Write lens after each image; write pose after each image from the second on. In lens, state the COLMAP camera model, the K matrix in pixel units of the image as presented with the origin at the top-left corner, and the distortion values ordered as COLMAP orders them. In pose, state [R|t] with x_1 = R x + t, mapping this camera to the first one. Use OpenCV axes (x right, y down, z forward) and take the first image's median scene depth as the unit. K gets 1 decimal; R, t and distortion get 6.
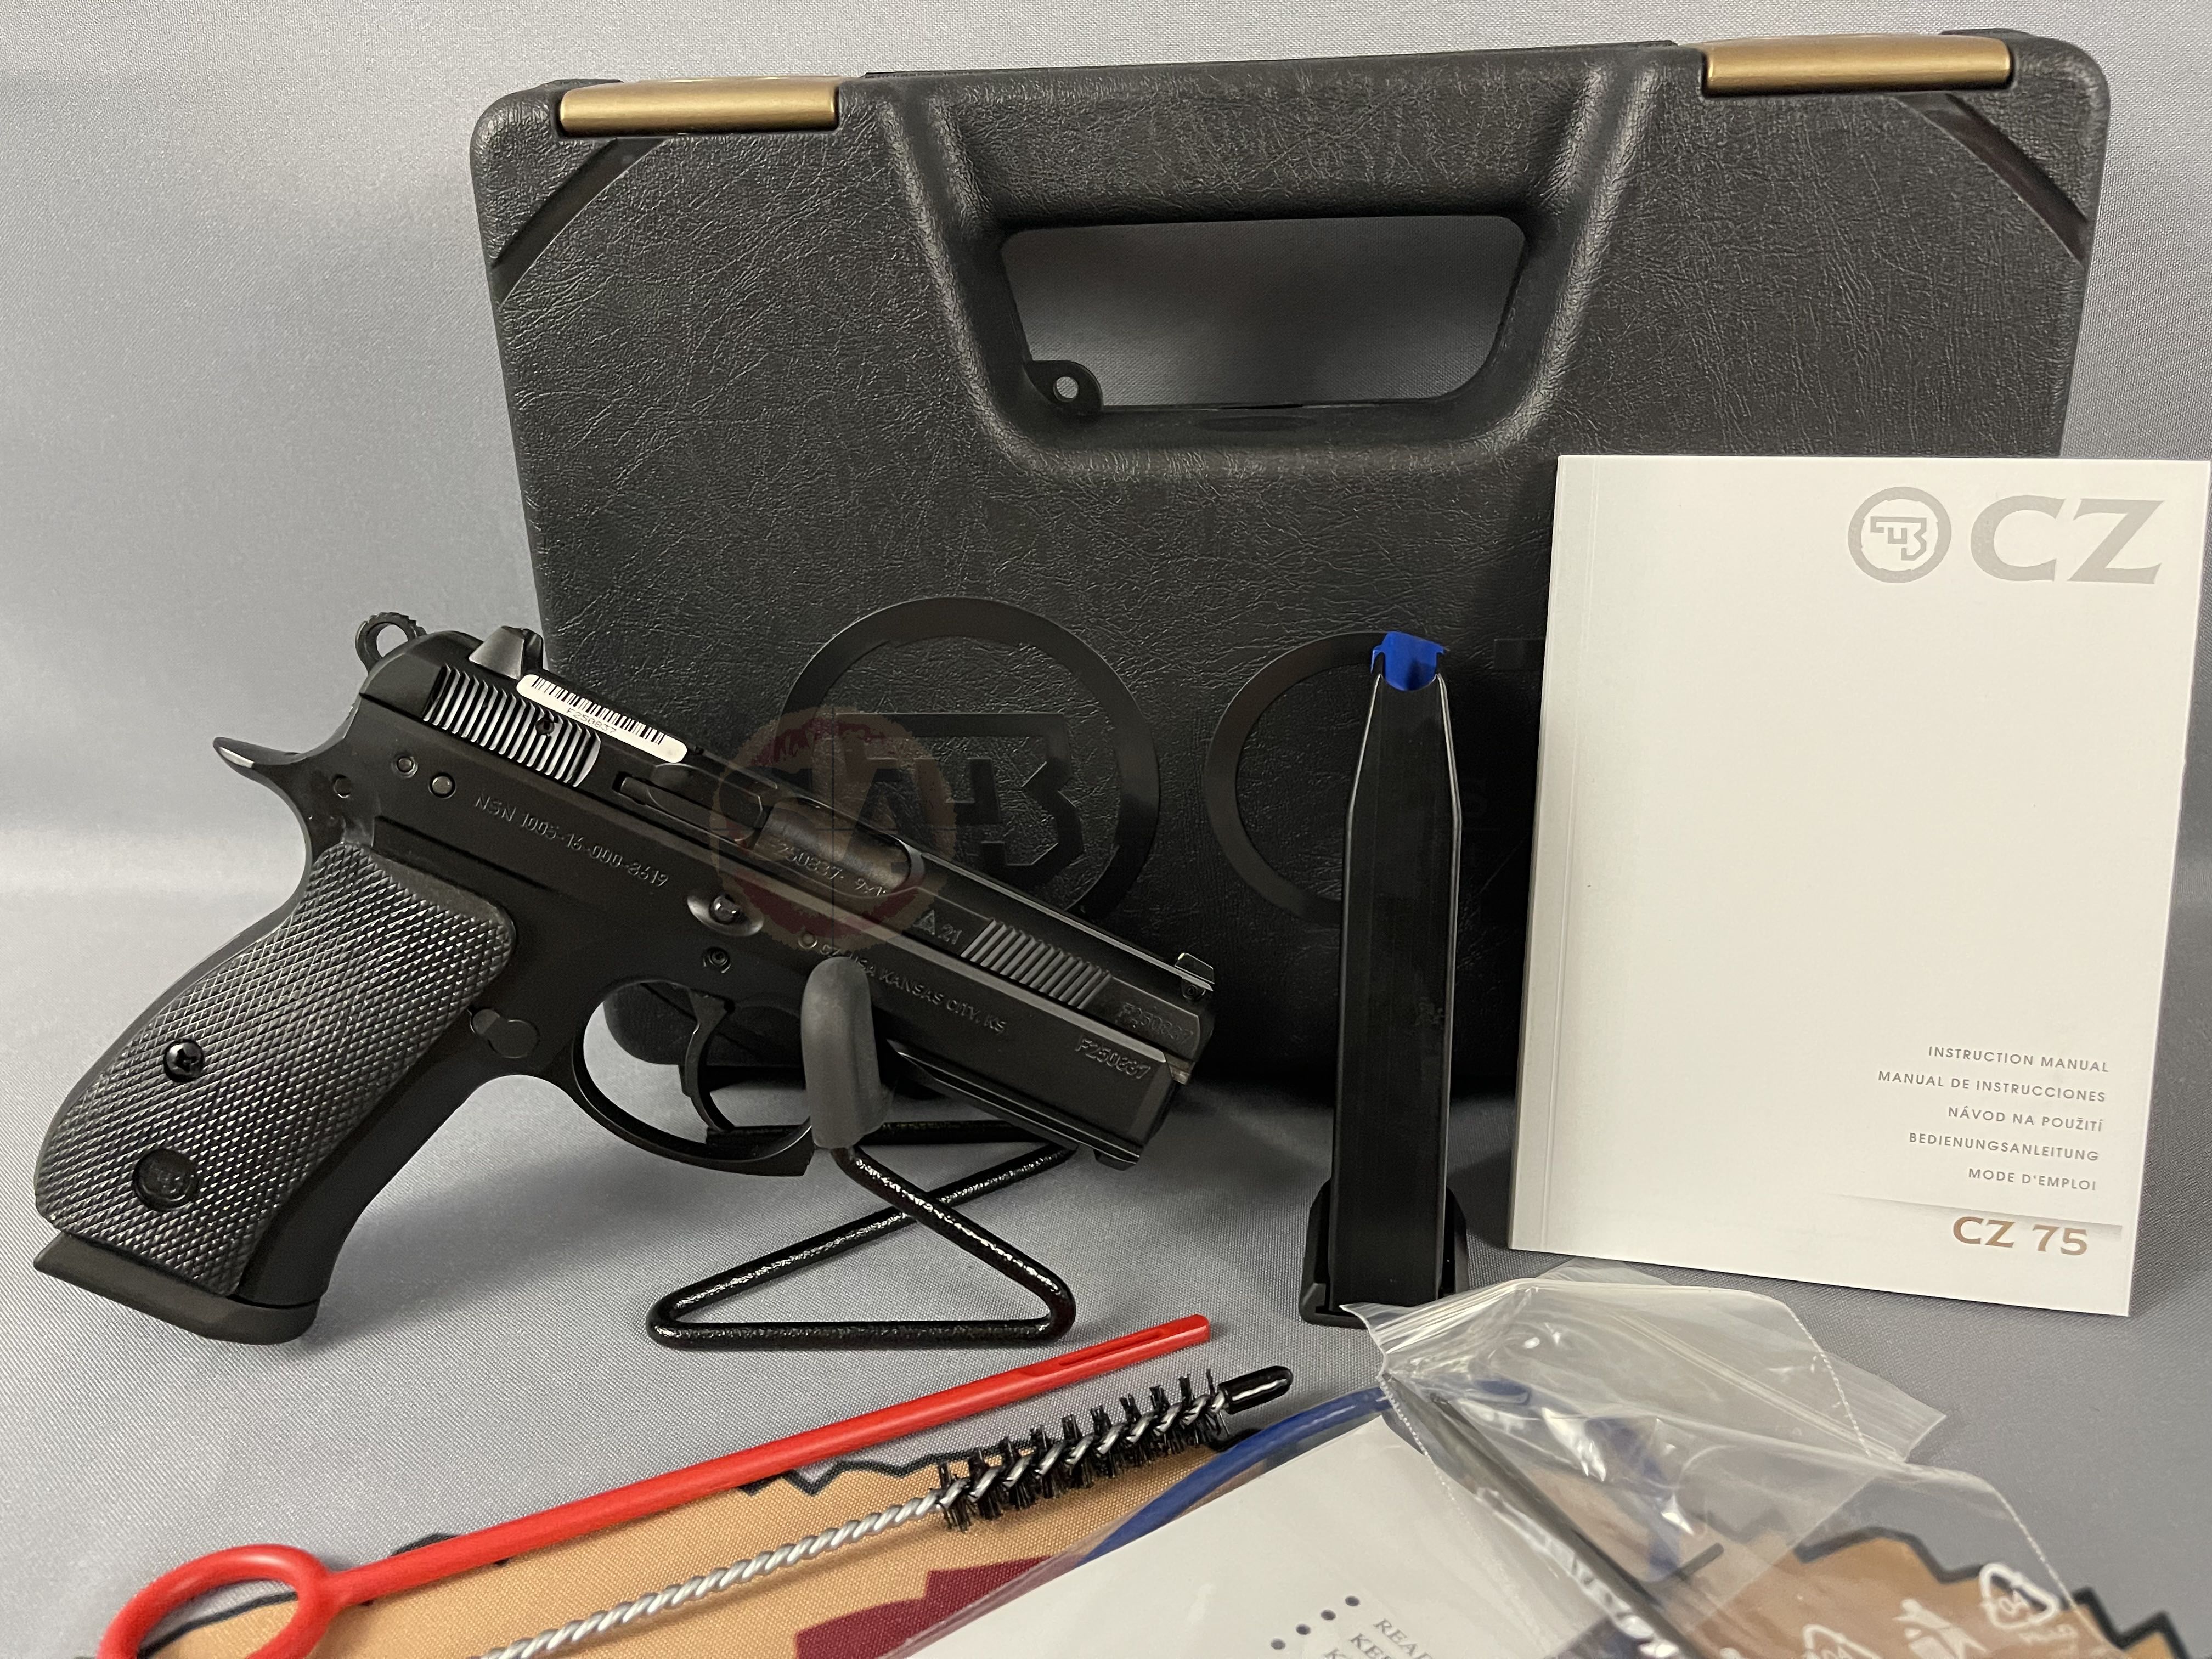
lens RADIAL K [[1795.1, 0, 1105.4], [0, 1795.1, 858.5], [0, 0, 1]] dist [0.025744, -0.002499]
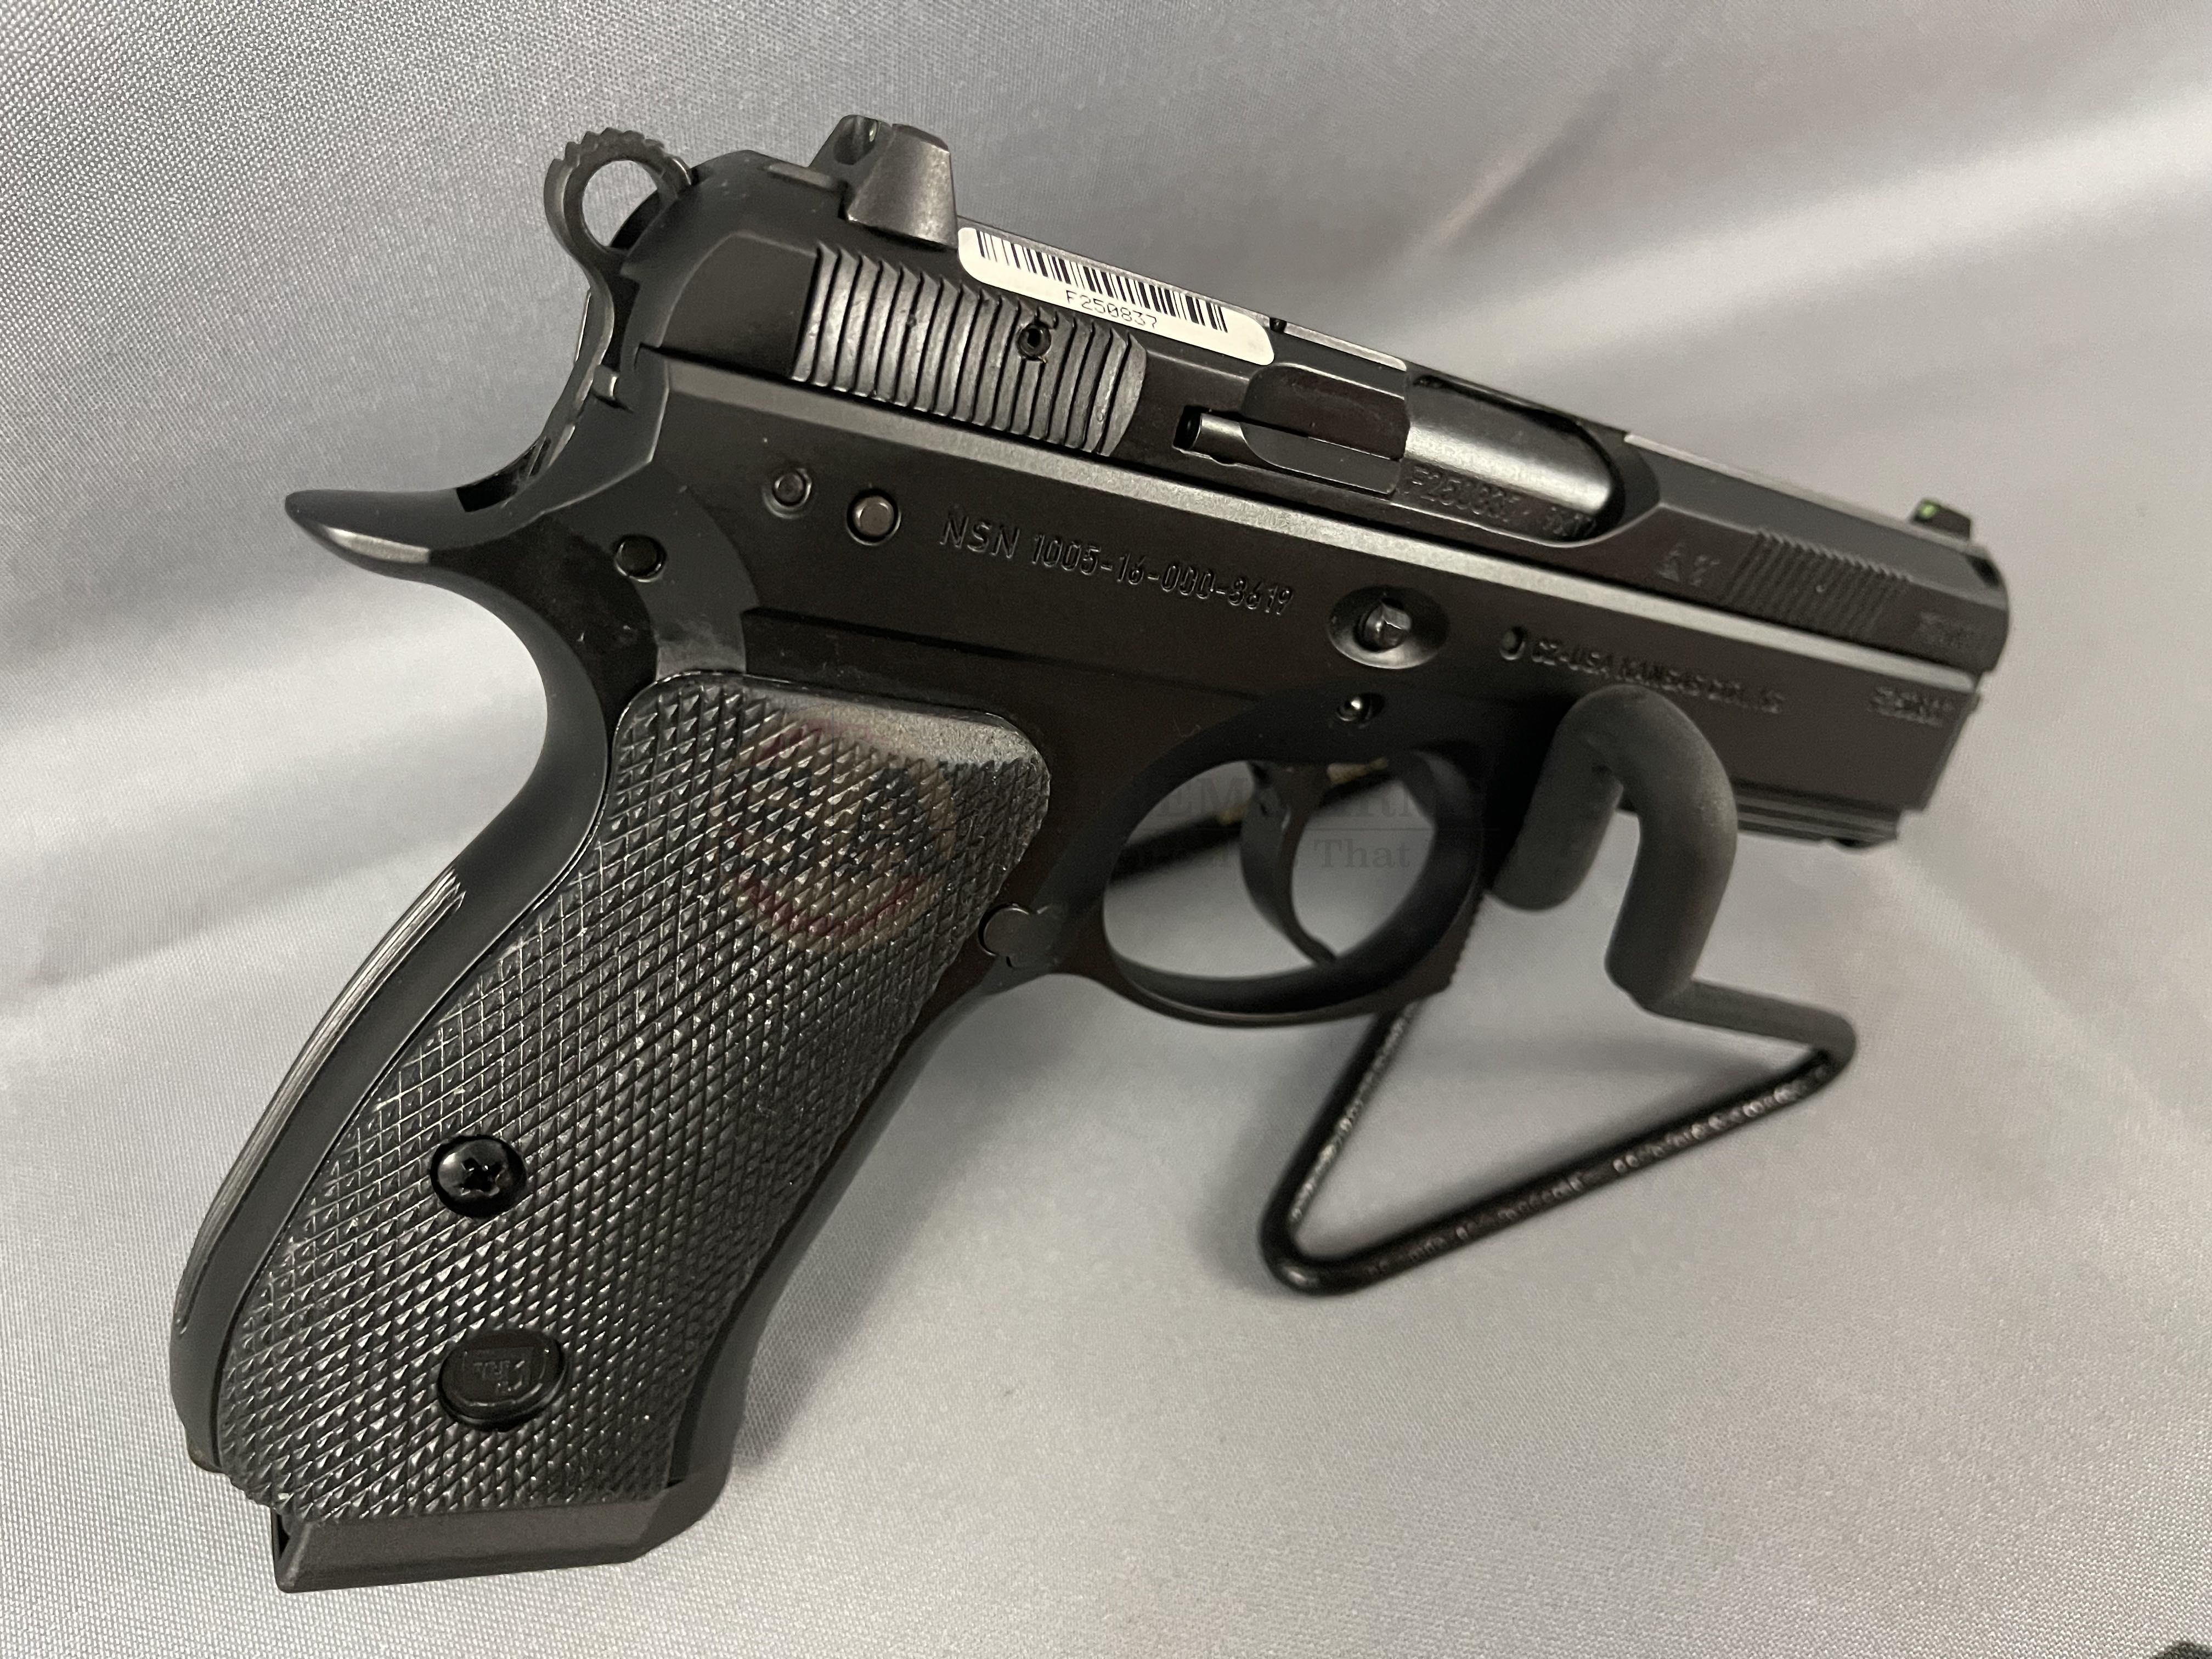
lens RADIAL K [[1795.1, 0, 1105.4], [0, 1795.1, 858.5], [0, 0, 1]] dist [0.025744, -0.002499]
pose [[0.937841, -0.254559, 0.235911, -0.442091], [0.150987, 0.911288, 0.383089, -0.128371], [-0.312502, -0.323657, 0.893078, 0.534679]]
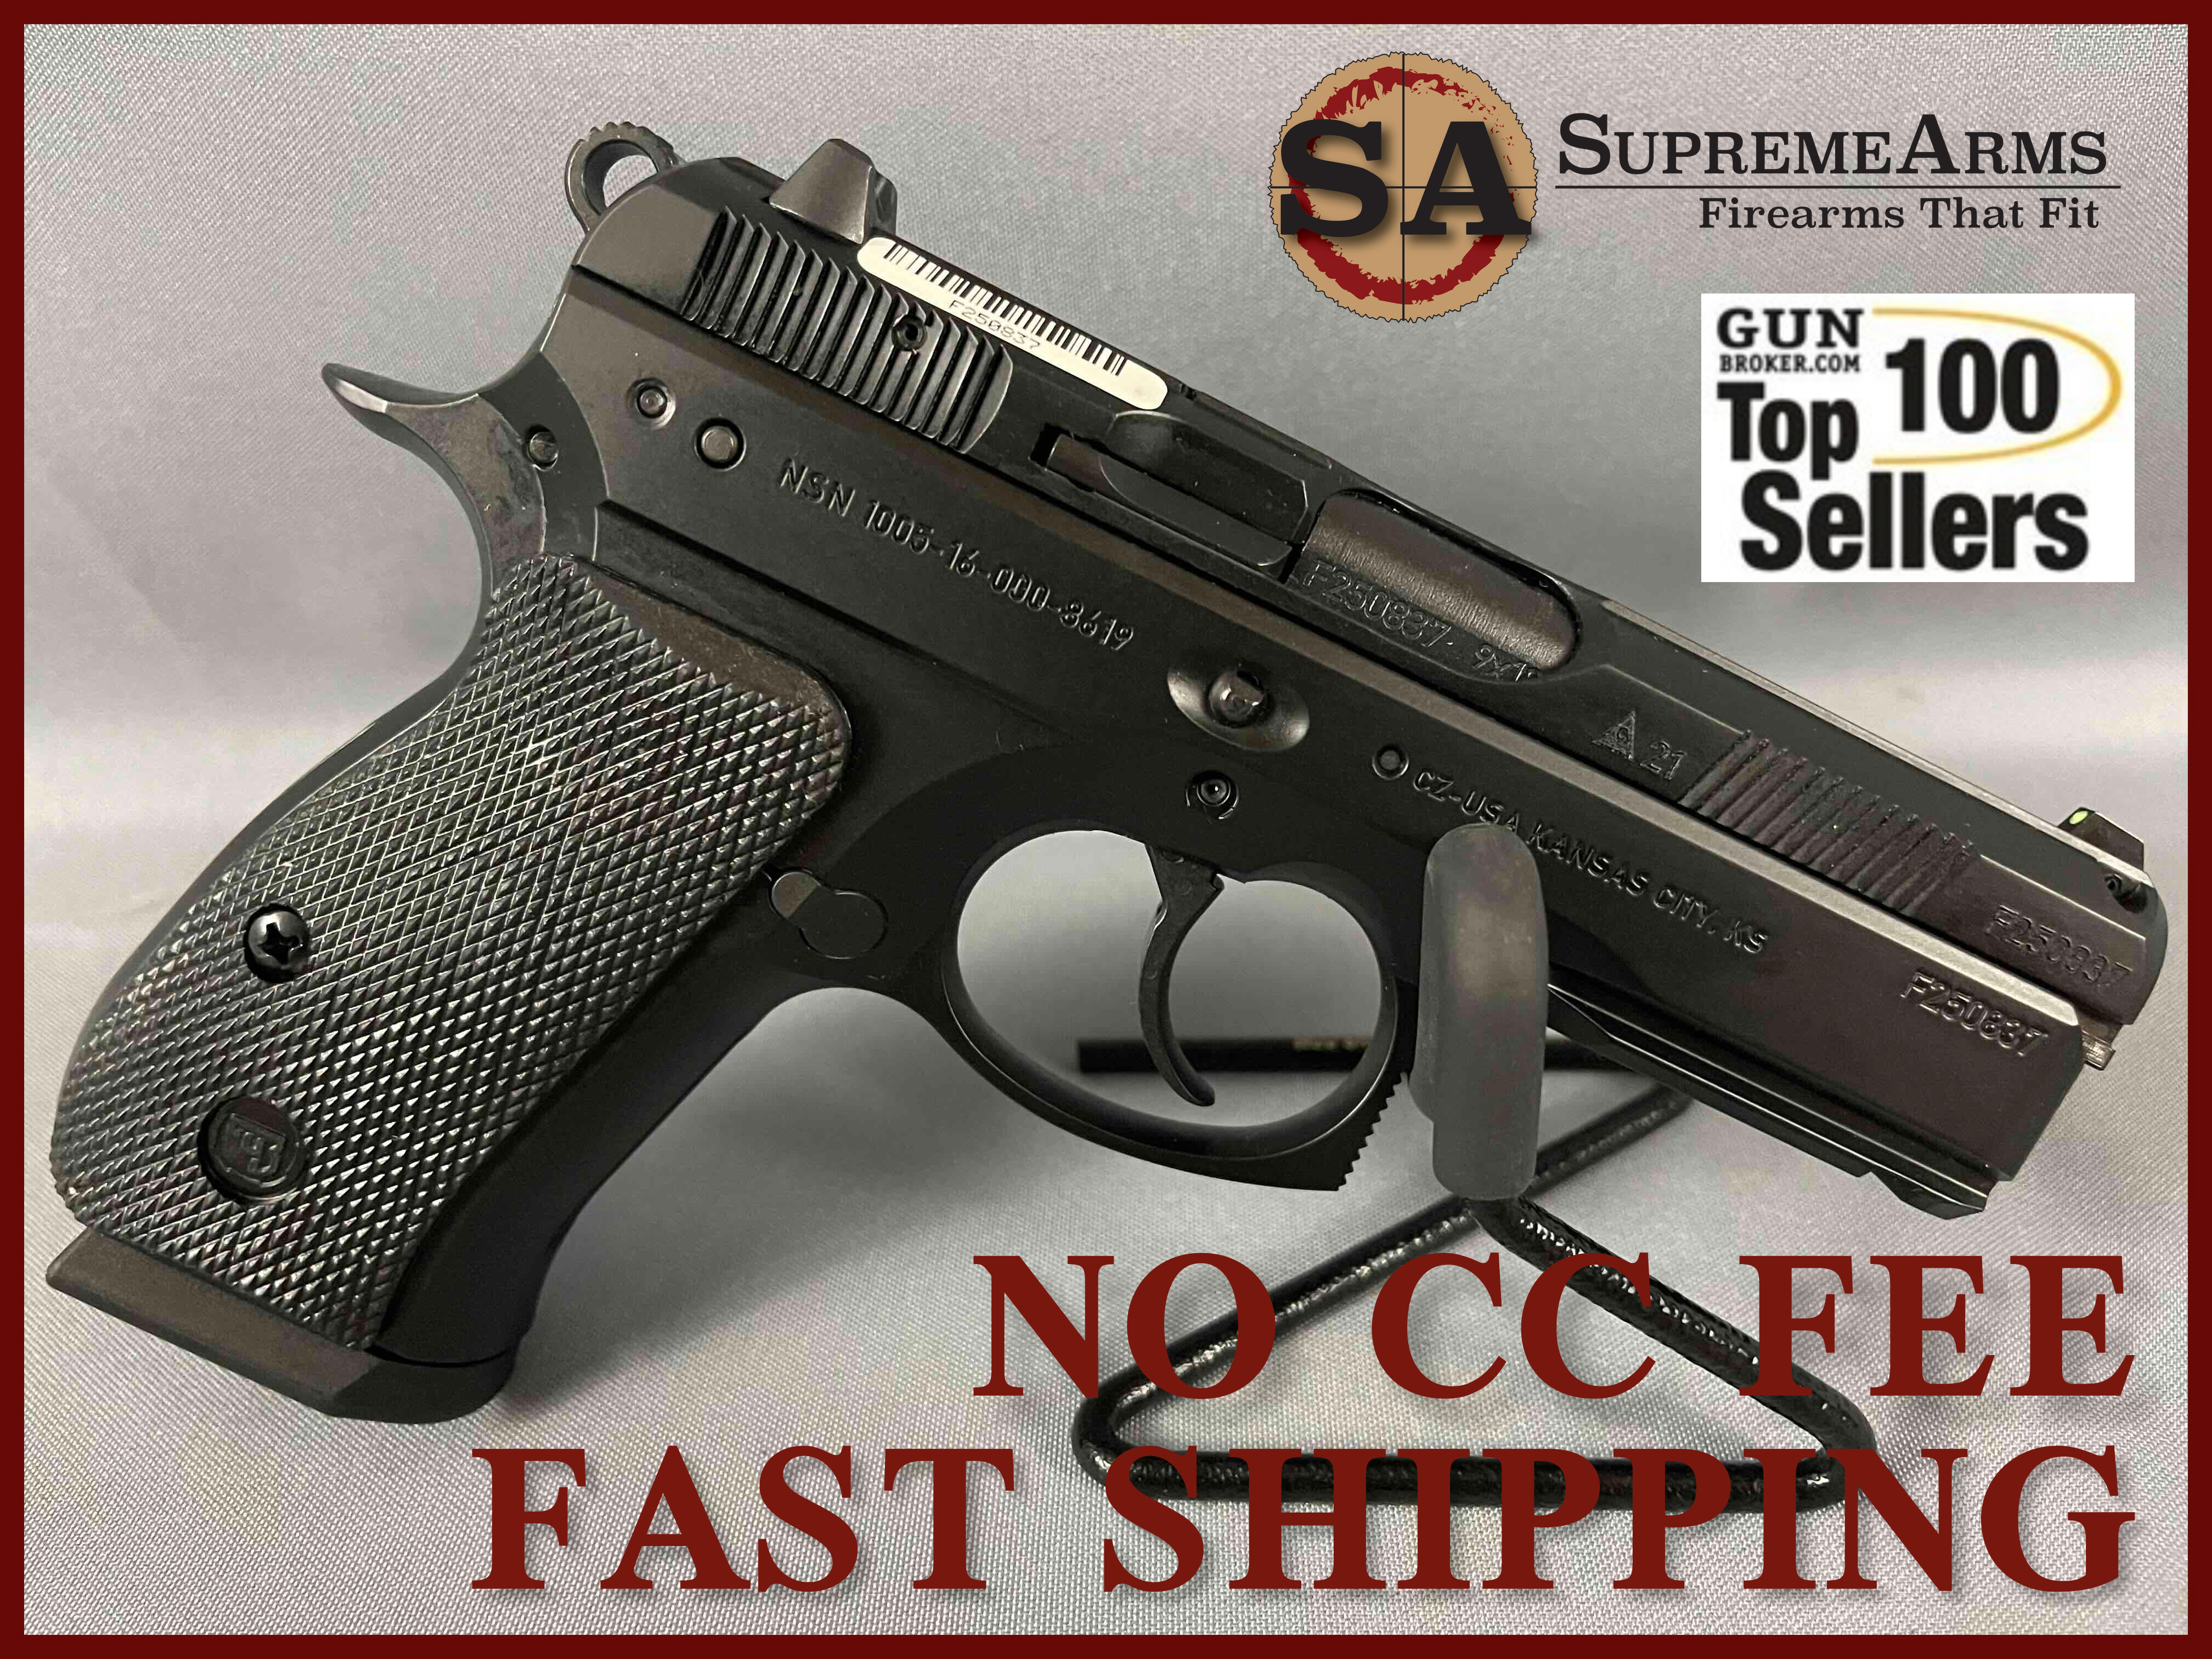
lens RADIAL K [[1795.1, 0, 1105.4], [0, 1795.1, 858.5], [0, 0, 1]] dist [0.025744, -0.002499]
pose [[0.989300, 0.036147, -0.141350, -0.177686], [-0.023747, 0.995798, 0.088444, 0.030082], [0.143953, -0.084141, 0.986001, 0.486975]]
